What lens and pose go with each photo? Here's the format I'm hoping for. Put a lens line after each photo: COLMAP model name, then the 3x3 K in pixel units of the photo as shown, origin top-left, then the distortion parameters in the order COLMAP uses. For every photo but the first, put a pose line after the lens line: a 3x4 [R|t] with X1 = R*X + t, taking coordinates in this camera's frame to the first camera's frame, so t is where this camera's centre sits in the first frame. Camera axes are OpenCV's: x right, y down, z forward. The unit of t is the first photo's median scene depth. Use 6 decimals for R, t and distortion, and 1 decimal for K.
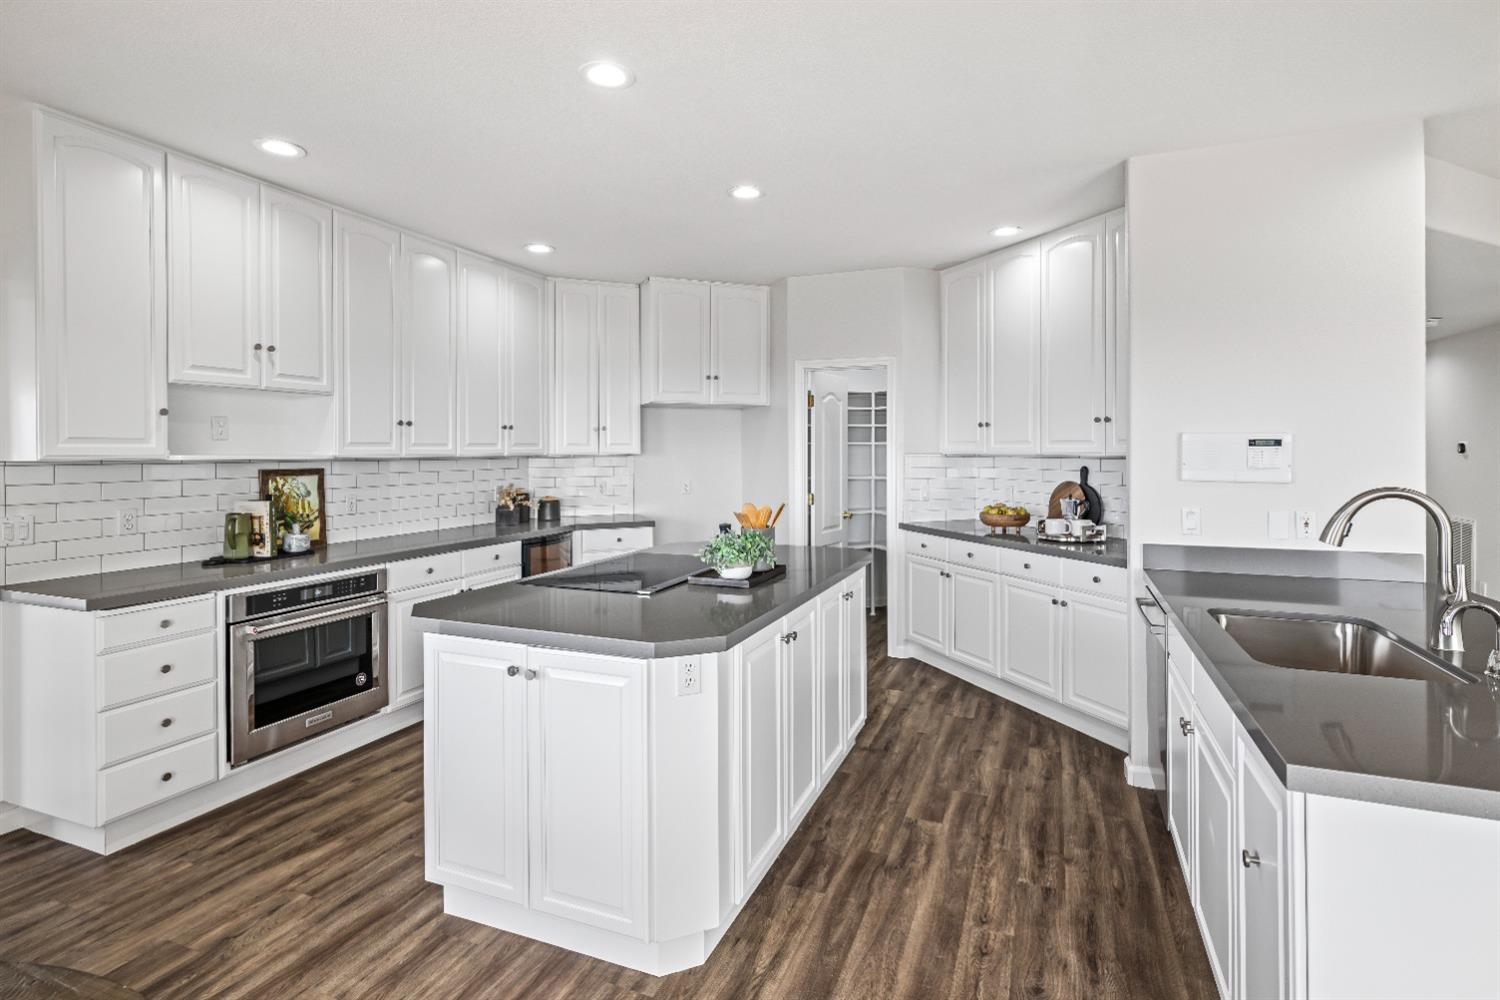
lens RADIAL K [[727.4, 0, 756.8], [0, 727.4, 508.5], [0, 0, 1]] dist [0.002680, 0.001076]
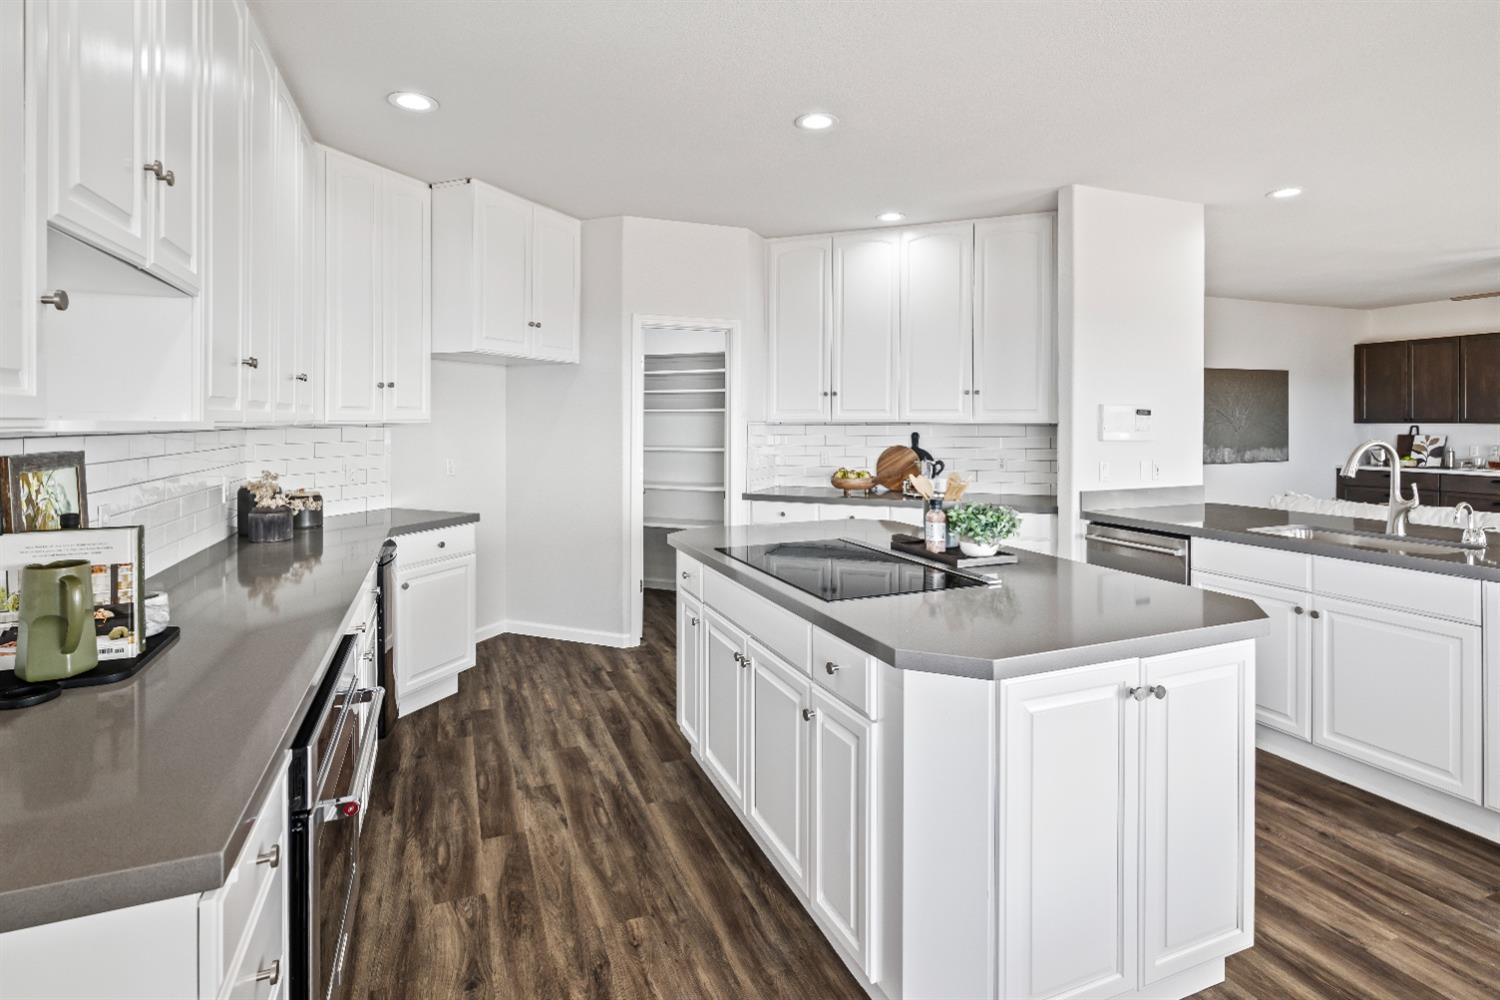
lens RADIAL K [[736.1, 0, 748.4], [0, 736.1, 478.3], [0, 0, 1]] dist [0.000498, 0.000132]
pose [[0.724121, -0.052495, 0.687673, -0.646902], [0.054155, 0.998348, 0.019186, -0.025533], [-0.687544, 0.023348, 0.725767, 0.394637]]
